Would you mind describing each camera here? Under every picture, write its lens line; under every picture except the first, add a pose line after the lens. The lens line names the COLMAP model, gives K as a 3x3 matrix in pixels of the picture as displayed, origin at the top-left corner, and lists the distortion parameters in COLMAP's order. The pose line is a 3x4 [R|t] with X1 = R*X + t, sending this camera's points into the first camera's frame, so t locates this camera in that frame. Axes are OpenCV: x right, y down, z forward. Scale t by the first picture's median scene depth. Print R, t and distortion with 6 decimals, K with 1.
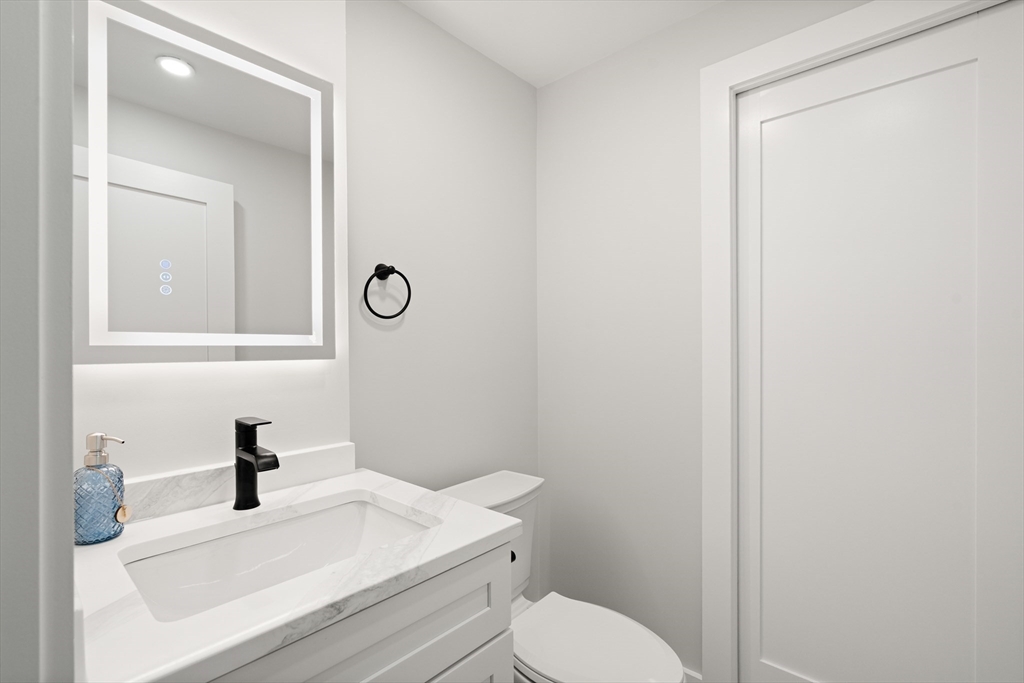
lens RADIAL K [[465.1, 0, 506.3], [0, 465.1, 345.4], [0, 0, 1]] dist [-0.000819, 0.000745]
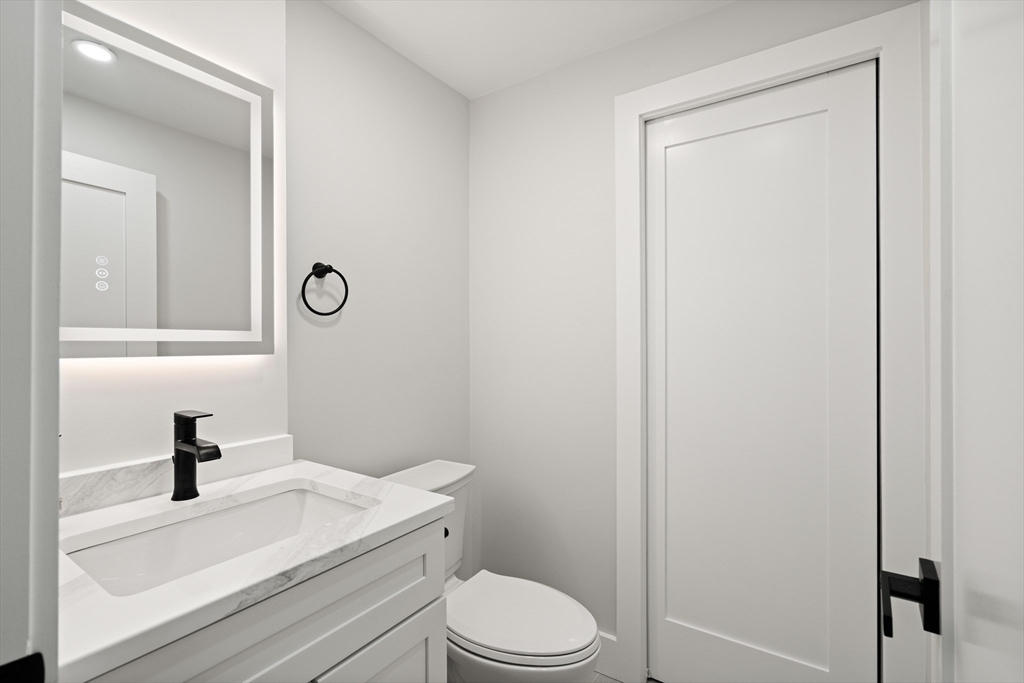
lens RADIAL K [[465.1, 0, 506.3], [0, 465.1, 345.4], [0, 0, 1]] dist [-0.000819, 0.000745]
pose [[0.989844, 0.001953, 0.142142, -0.002355], [-0.003034, 0.999968, 0.007387, 0.000416], [-0.142123, -0.007744, 0.989819, -0.113961]]
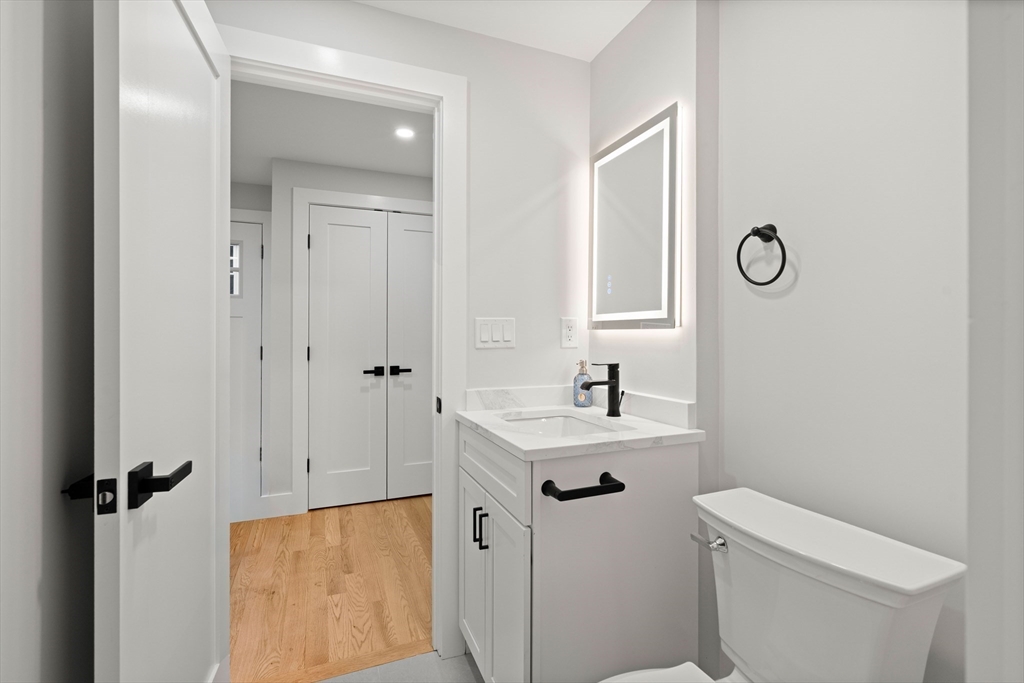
lens RADIAL K [[470.5, 0, 512.0], [0, 470.5, 341.5], [0, 0, 1]] dist [-0.000474, 0.000132]
pose [[-0.426041, 0.016297, -0.904557, 1.031712], [0.000199, 0.999839, 0.017919, 0.045678], [0.904704, 0.007454, -0.425976, 1.269800]]
